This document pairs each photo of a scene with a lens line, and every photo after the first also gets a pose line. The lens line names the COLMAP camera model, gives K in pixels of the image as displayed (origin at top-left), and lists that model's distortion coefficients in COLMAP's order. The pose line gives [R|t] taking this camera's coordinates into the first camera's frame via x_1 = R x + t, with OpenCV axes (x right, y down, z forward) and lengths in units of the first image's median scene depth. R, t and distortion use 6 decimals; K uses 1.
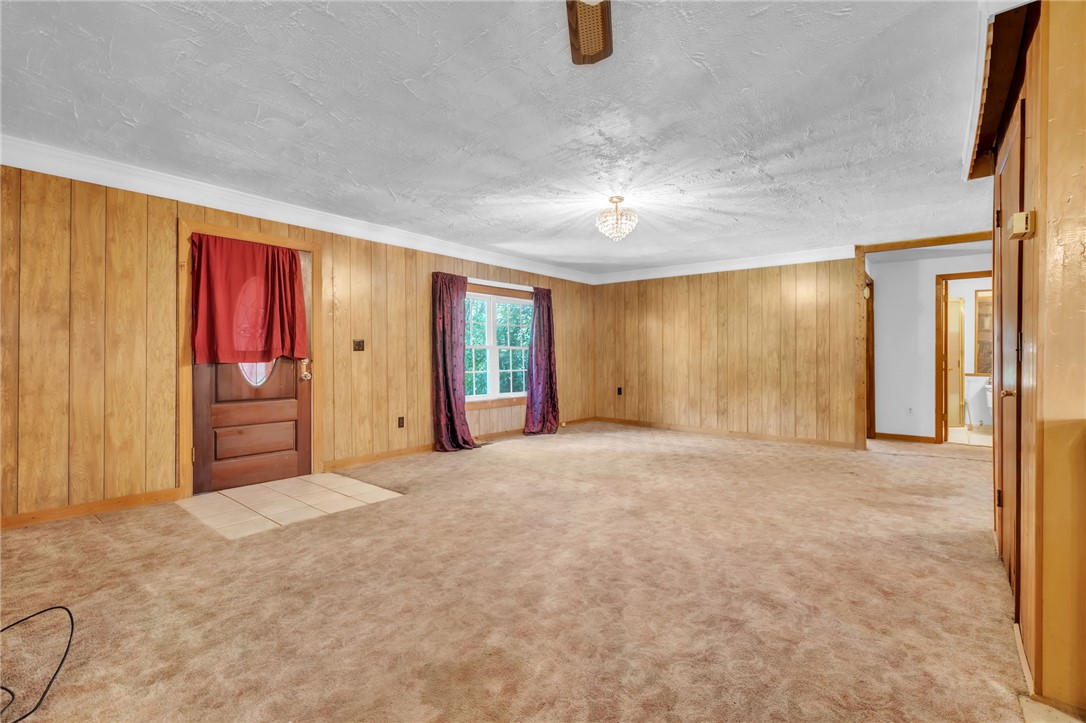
lens RADIAL K [[492.0, 0, 543.0], [0, 492.0, 361.5], [0, 0, 1]] dist [-0.001513, 0.000469]
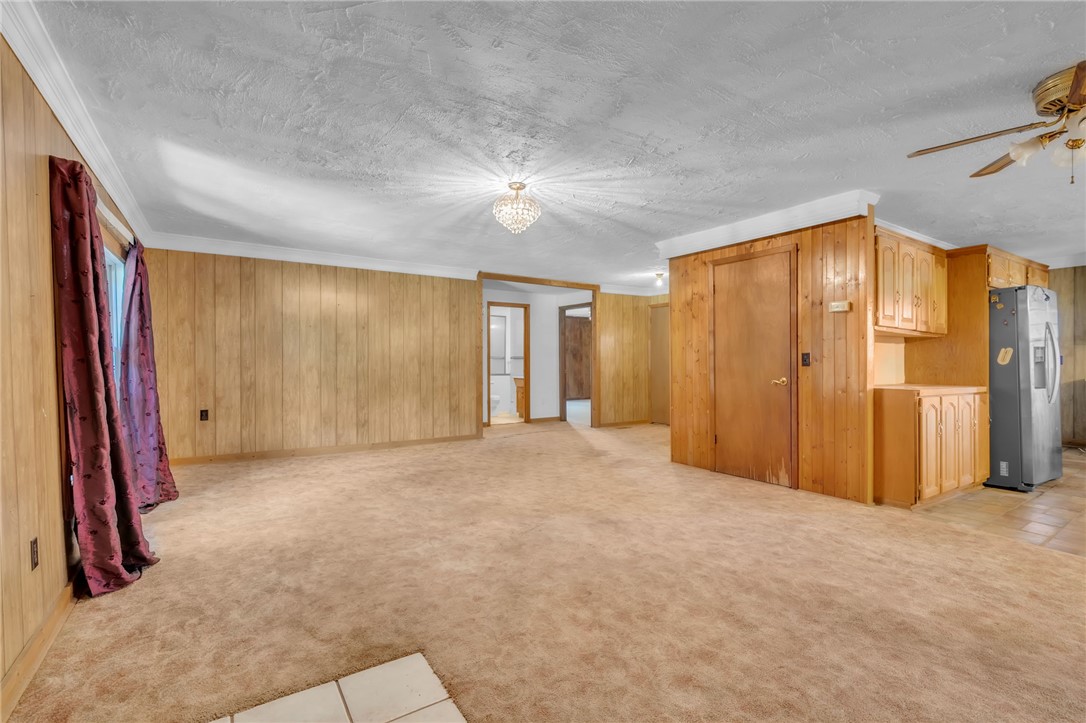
lens RADIAL K [[492.0, 0, 543.0], [0, 492.0, 361.5], [0, 0, 1]] dist [-0.001513, 0.000469]
pose [[0.287420, -0.003076, 0.957800, -0.679079], [0.010612, 0.999944, 0.000027, -0.014968], [-0.957746, 0.010157, 0.287437, 0.704967]]
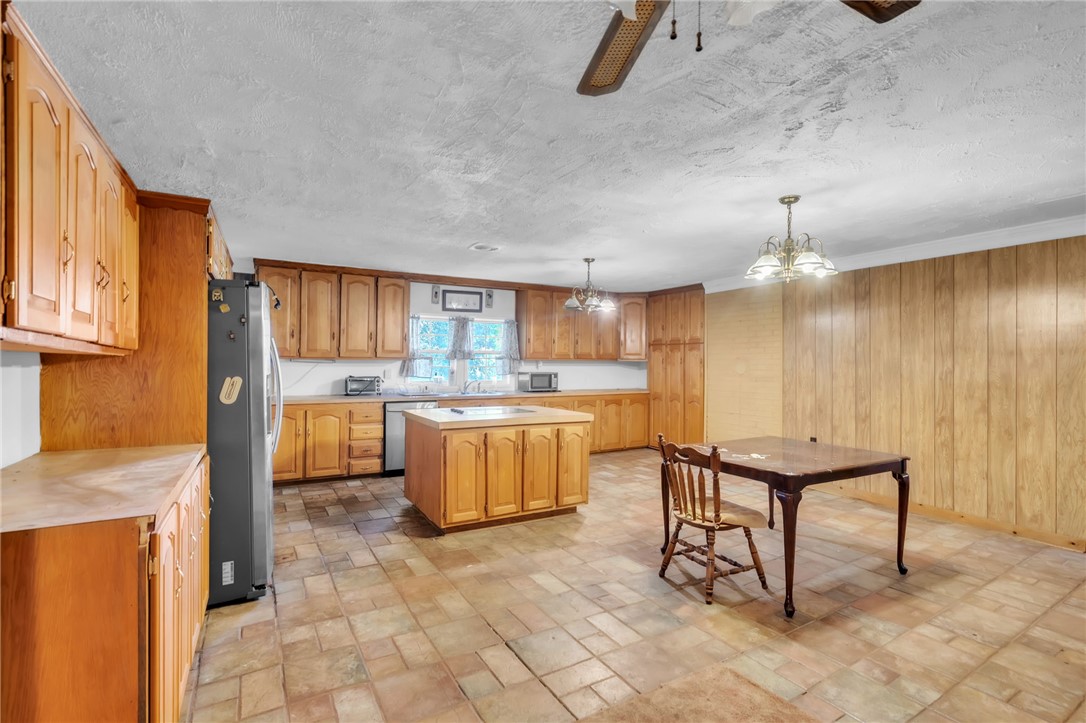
lens RADIAL K [[492.0, 0, 543.0], [0, 492.0, 361.5], [0, 0, 1]] dist [-0.001513, 0.000469]
pose [[-0.939648, -0.005663, 0.342095, 0.016516], [-0.004516, 0.999981, 0.004150, -0.059161], [-0.342112, 0.002355, -0.939656, 0.526175]]
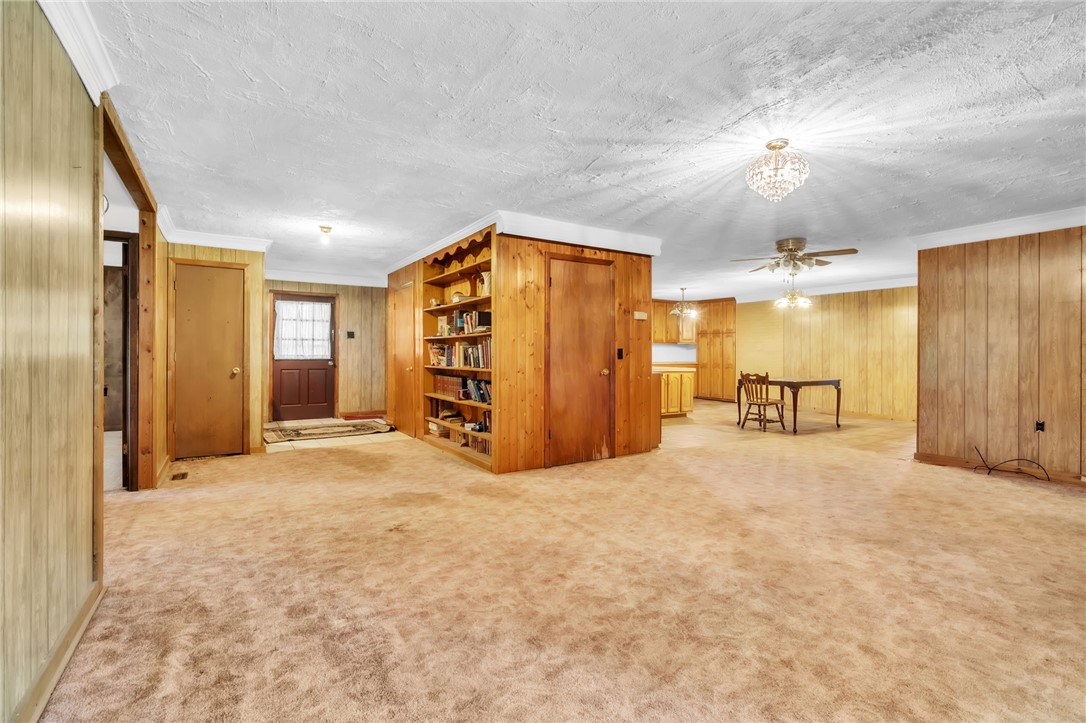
lens RADIAL K [[495.2, 0, 542.9], [0, 495.2, 356.3], [0, 0, 1]] dist [0.000519, 0.000545]
pose [[-0.951683, -0.004602, 0.307048, 0.251818], [0.000320, 0.999872, 0.015979, -0.027838], [-0.307082, 0.015305, -0.951560, 1.799866]]
